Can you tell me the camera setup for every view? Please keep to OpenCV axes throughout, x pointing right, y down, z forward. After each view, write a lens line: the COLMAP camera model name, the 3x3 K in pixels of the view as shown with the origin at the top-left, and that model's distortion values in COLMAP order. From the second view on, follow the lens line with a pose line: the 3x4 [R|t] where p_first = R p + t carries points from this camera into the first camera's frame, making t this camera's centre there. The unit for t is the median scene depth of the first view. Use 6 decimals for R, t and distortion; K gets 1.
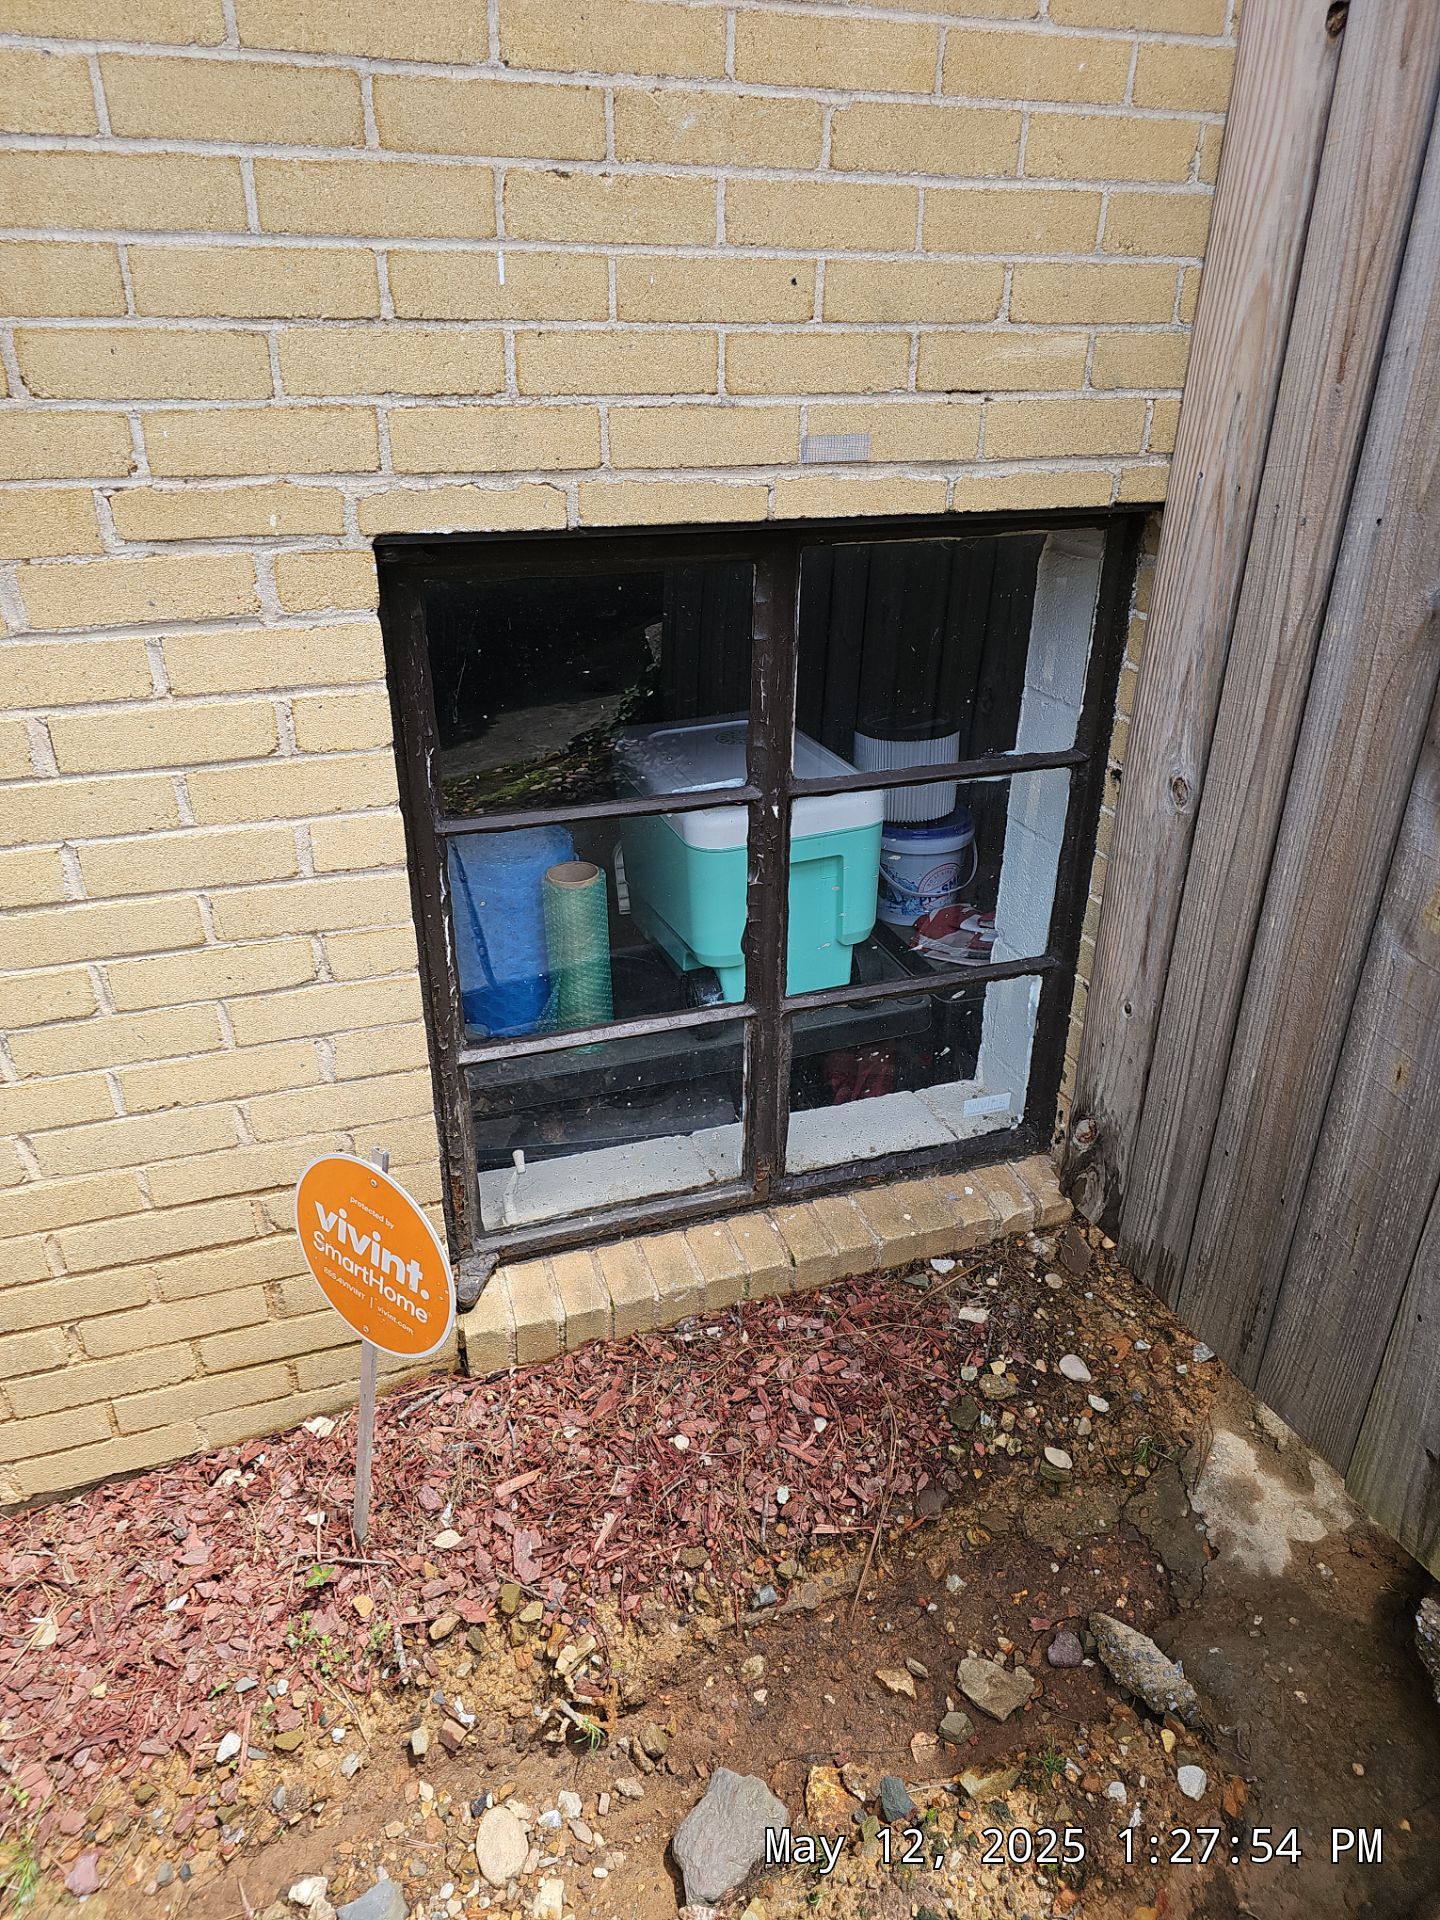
lens RADIAL K [[1278.9, 0, 720.0], [0, 1278.9, 960.0], [0, 0, 1]] dist [0.057328, -0.051137]
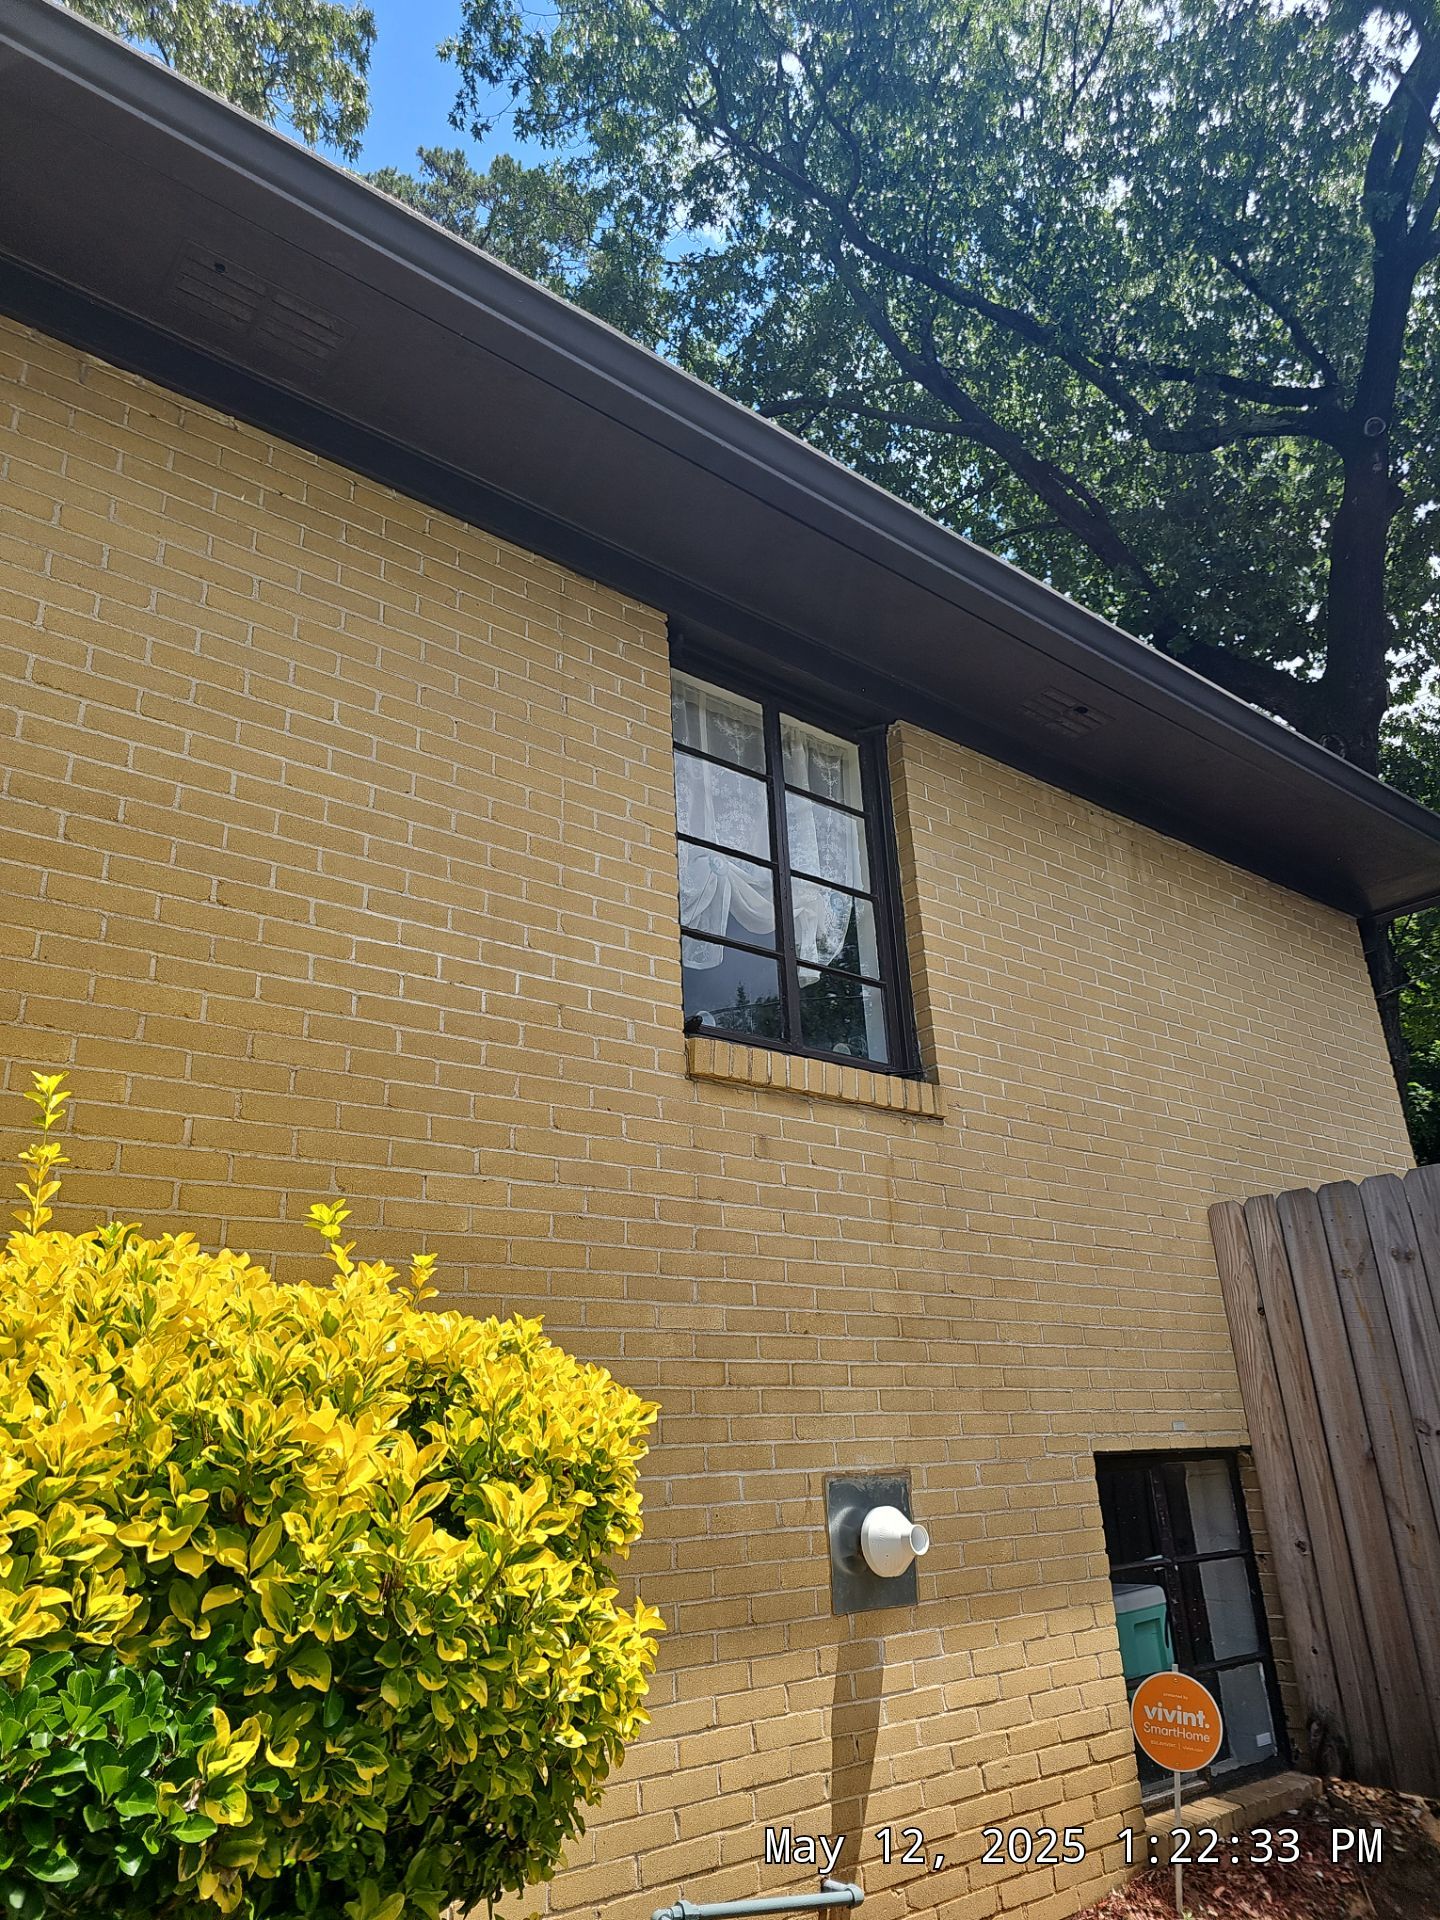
lens RADIAL K [[1278.9, 0, 720.0], [0, 1278.9, 960.0], [0, 0, 1]] dist [0.057328, -0.051137]
pose [[0.941633, 0.073496, 0.328520, -2.017438], [0.195632, 0.674712, -0.711682, 0.838172], [-0.273963, 0.734412, 0.620953, -1.450517]]
